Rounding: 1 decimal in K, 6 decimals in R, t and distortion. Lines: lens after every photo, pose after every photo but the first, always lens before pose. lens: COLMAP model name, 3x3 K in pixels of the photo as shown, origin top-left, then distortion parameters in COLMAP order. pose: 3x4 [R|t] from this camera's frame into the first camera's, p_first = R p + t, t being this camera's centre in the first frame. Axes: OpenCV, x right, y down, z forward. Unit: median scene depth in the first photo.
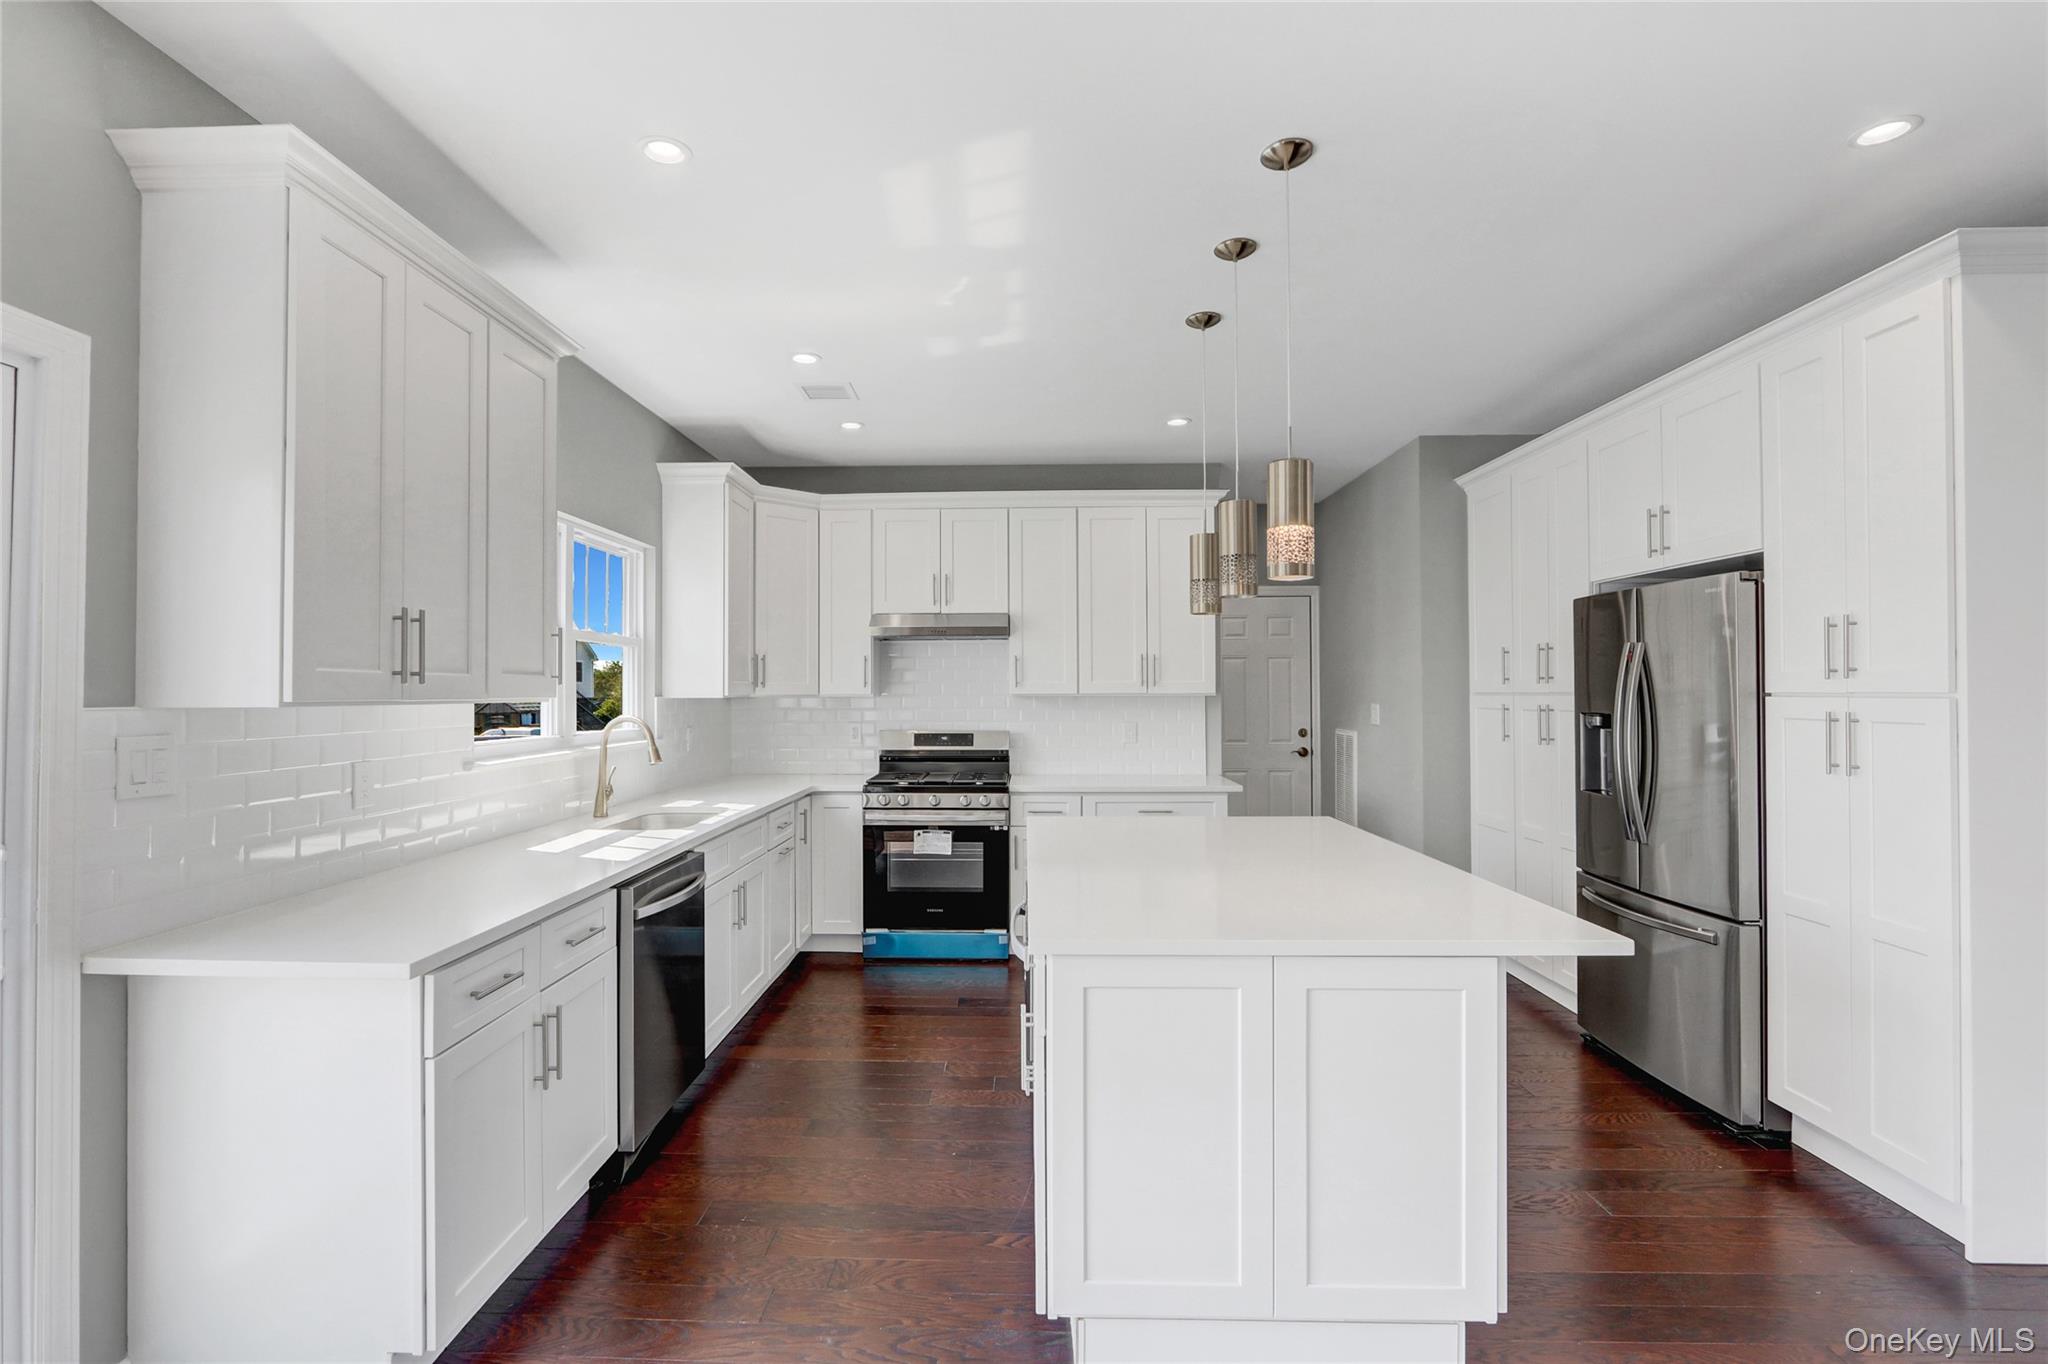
lens RADIAL K [[941.8, 0, 1009.6], [0, 941.8, 676.2], [0, 0, 1]] dist [-0.008718, 0.001916]
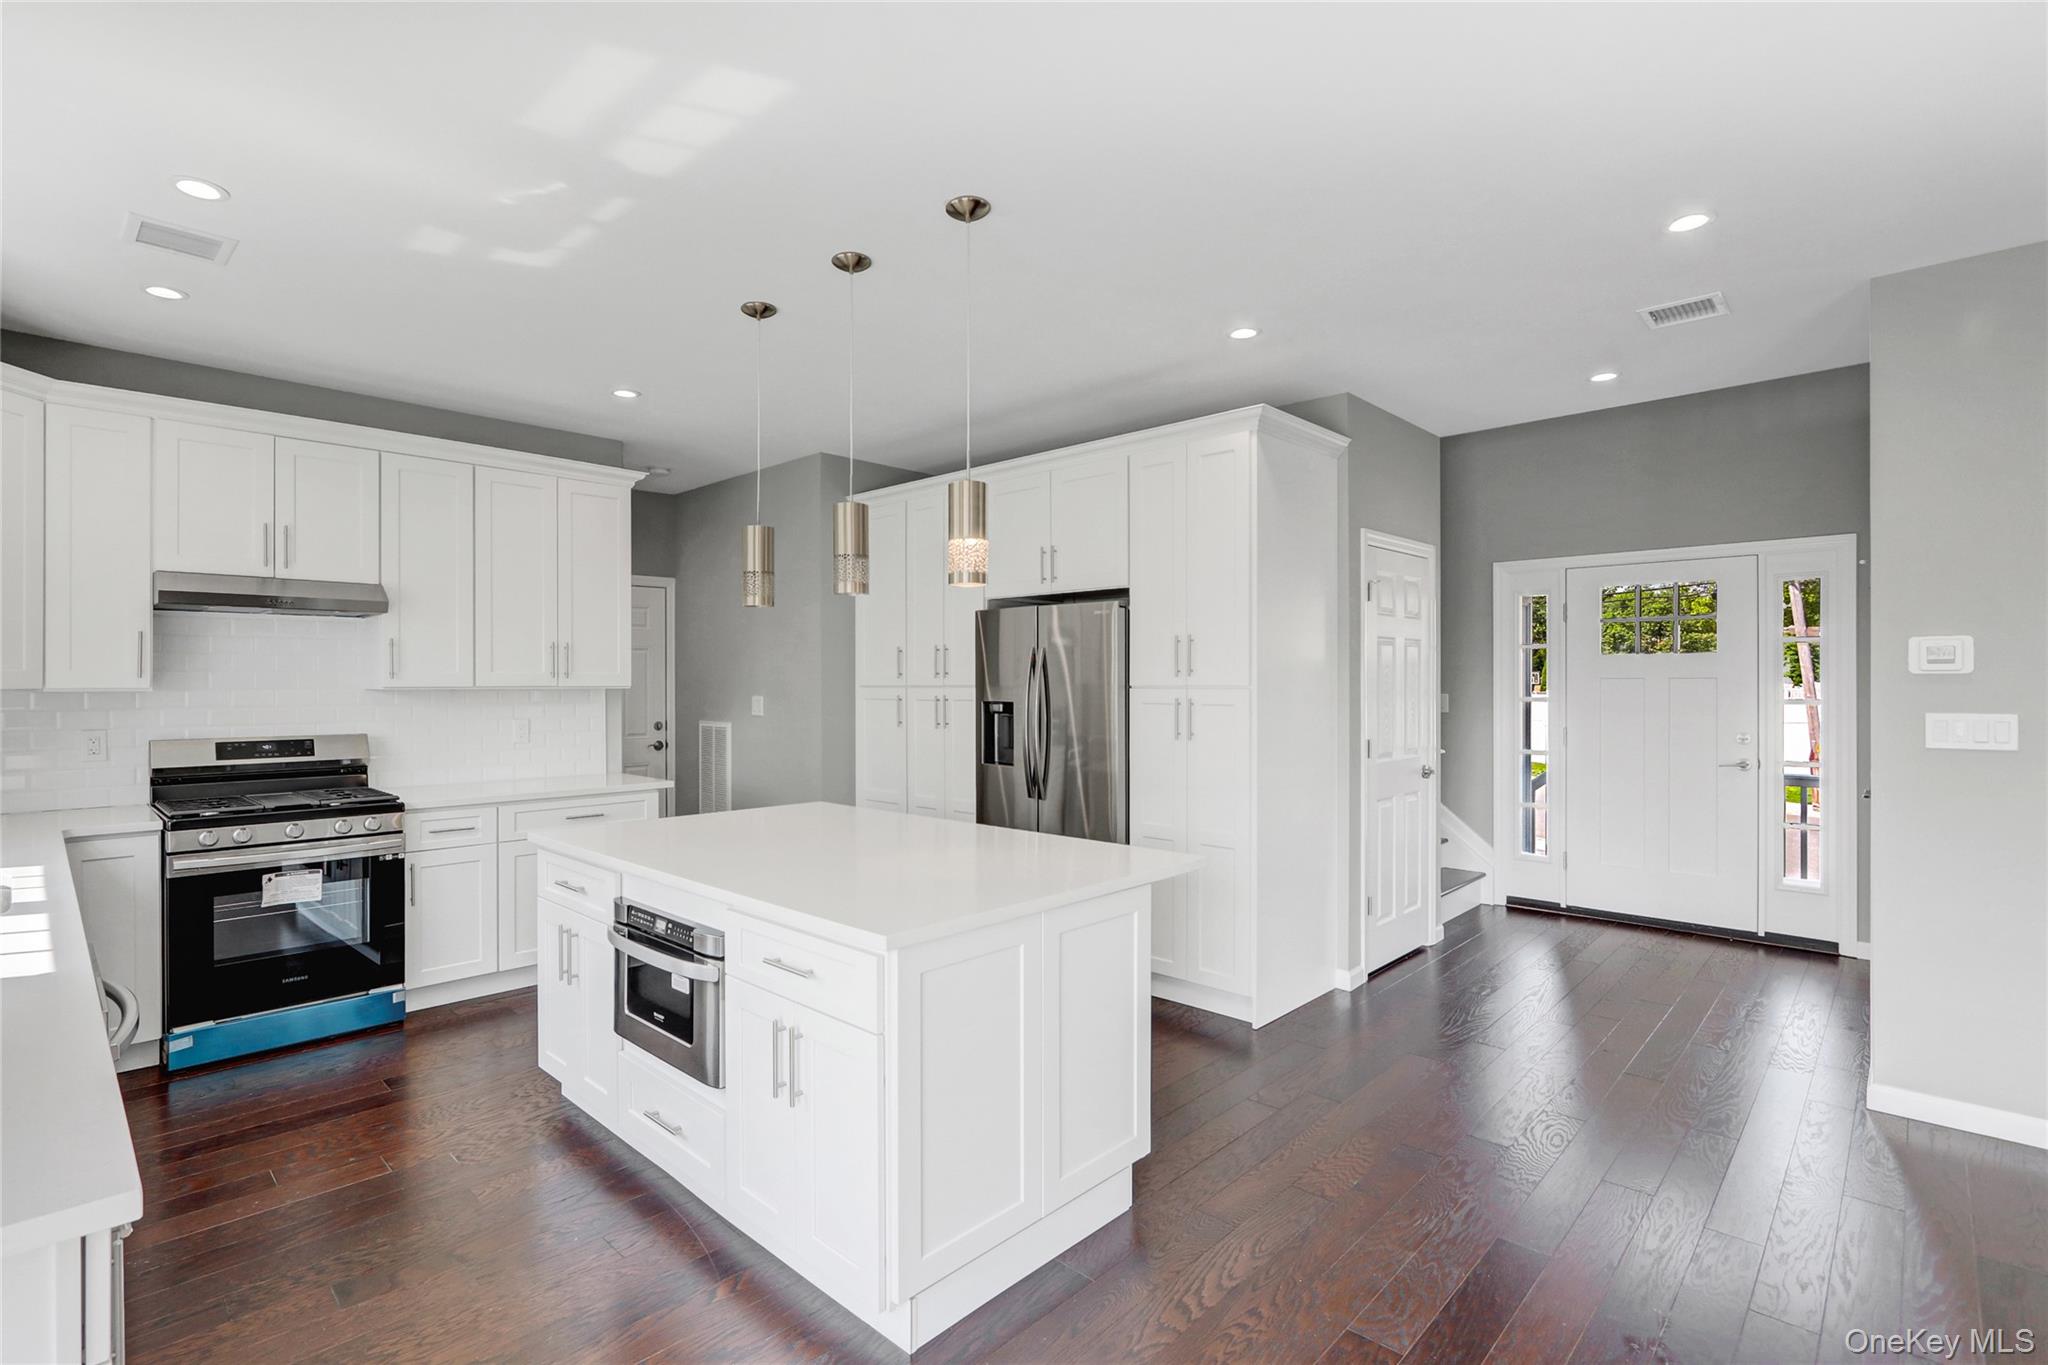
lens RADIAL K [[941.8, 0, 994.1], [0, 941.8, 675.3], [0, 0, 1]] dist [-0.008718, 0.001916]
pose [[0.686342, 0.007923, 0.727236, -0.240512], [-0.013221, 0.999911, 0.001584, 0.001254], [-0.727159, -0.010702, 0.686386, 0.095095]]
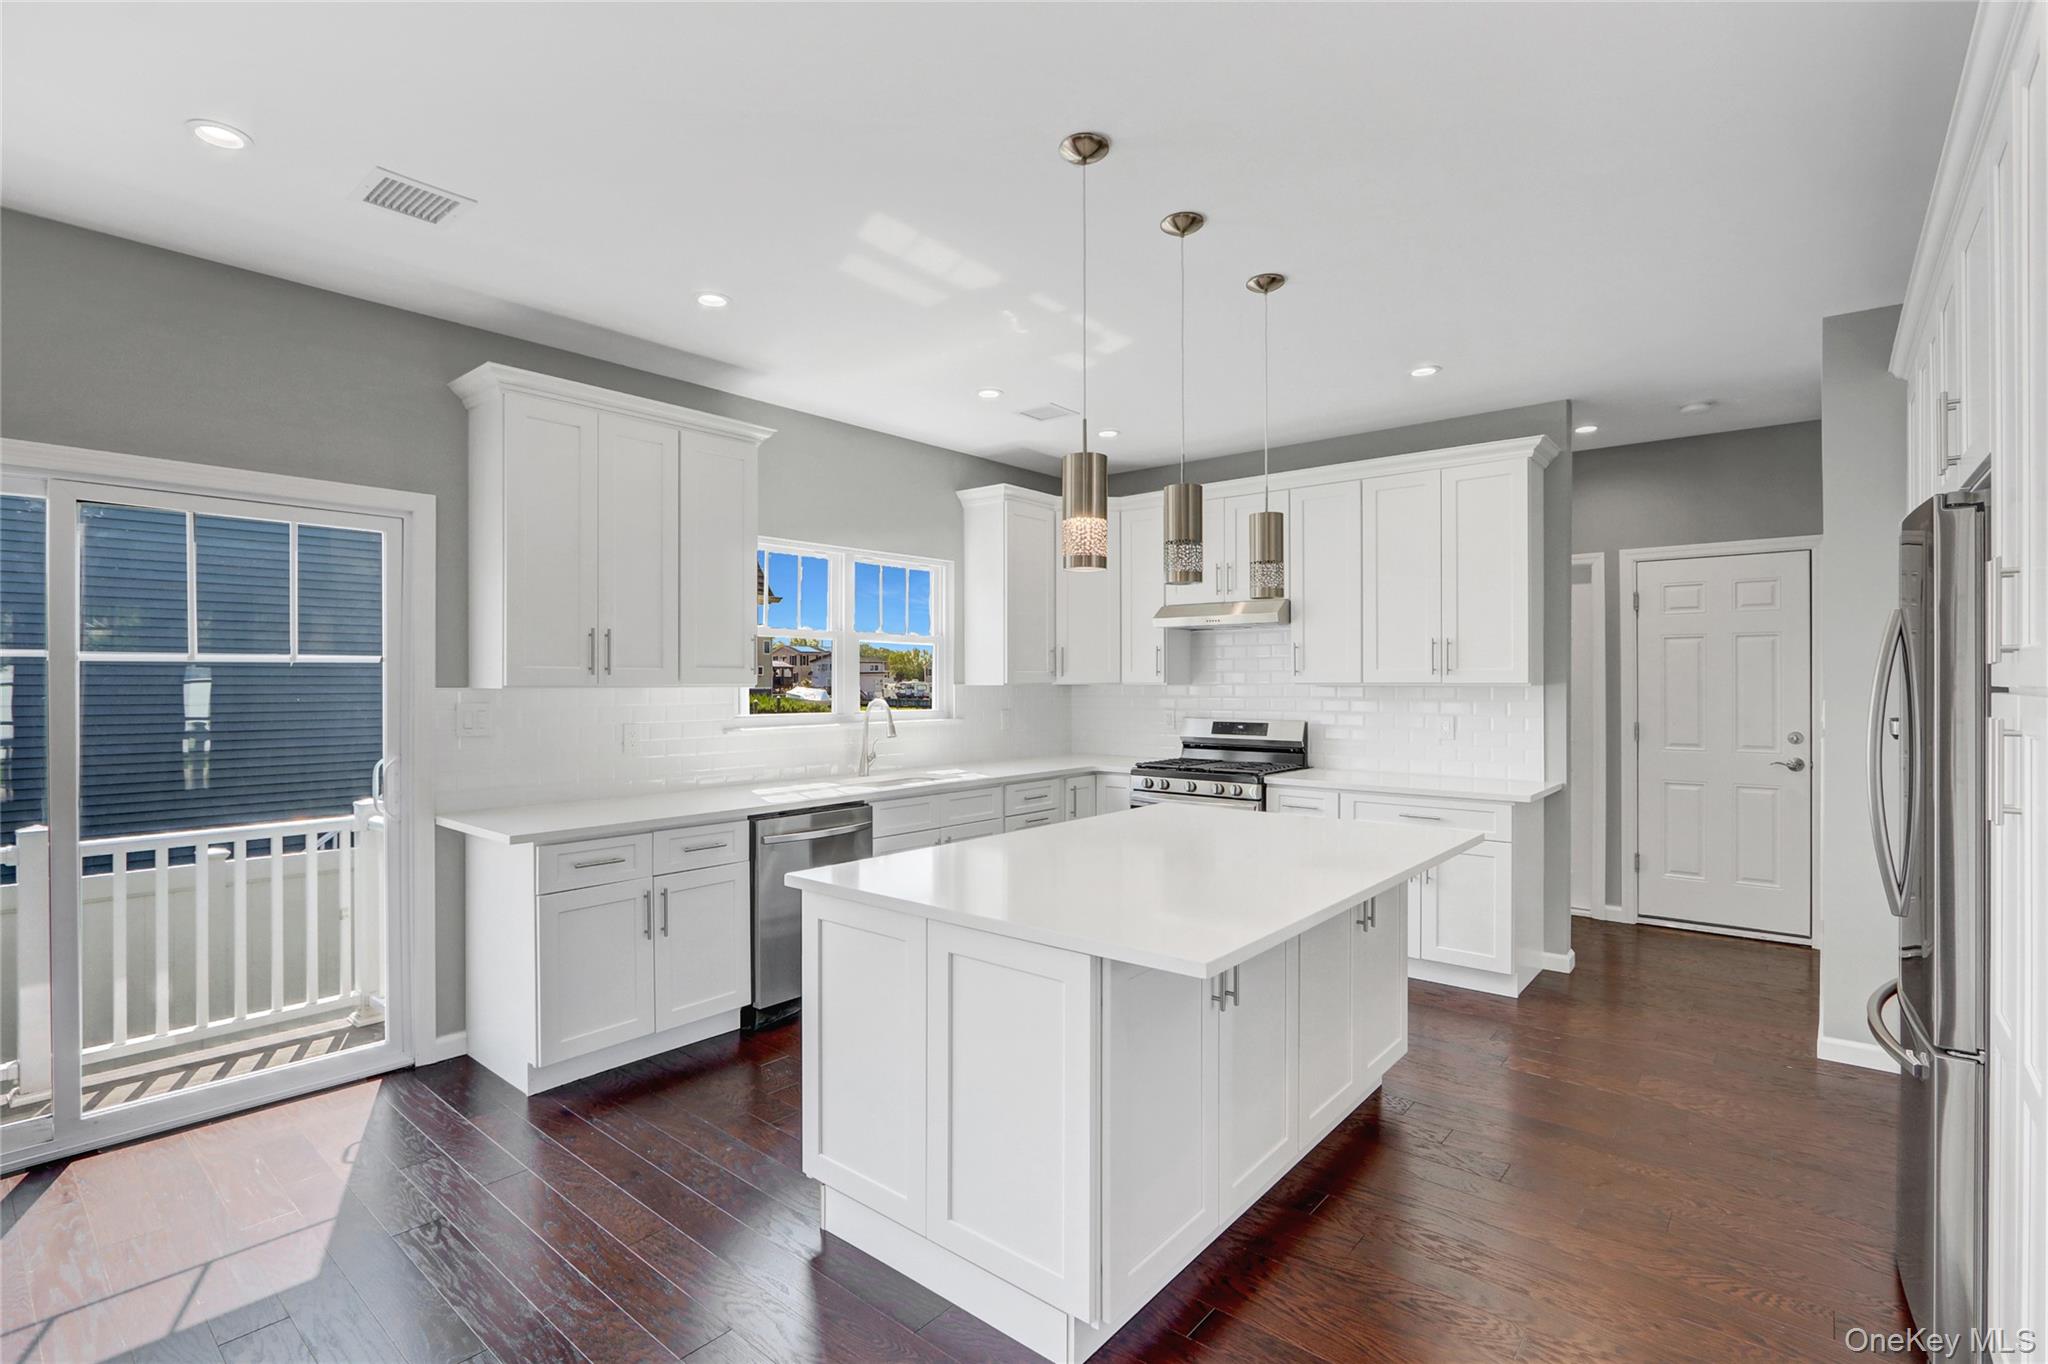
lens RADIAL K [[941.8, 0, 1013.2], [0, 941.8, 683.0], [0, 0, 1]] dist [-0.008718, 0.001916]
pose [[0.788905, 0.004697, -0.614498, 0.404468], [0.007875, 0.999811, 0.017752, -0.000647], [0.614465, -0.018844, 0.788719, 0.071452]]
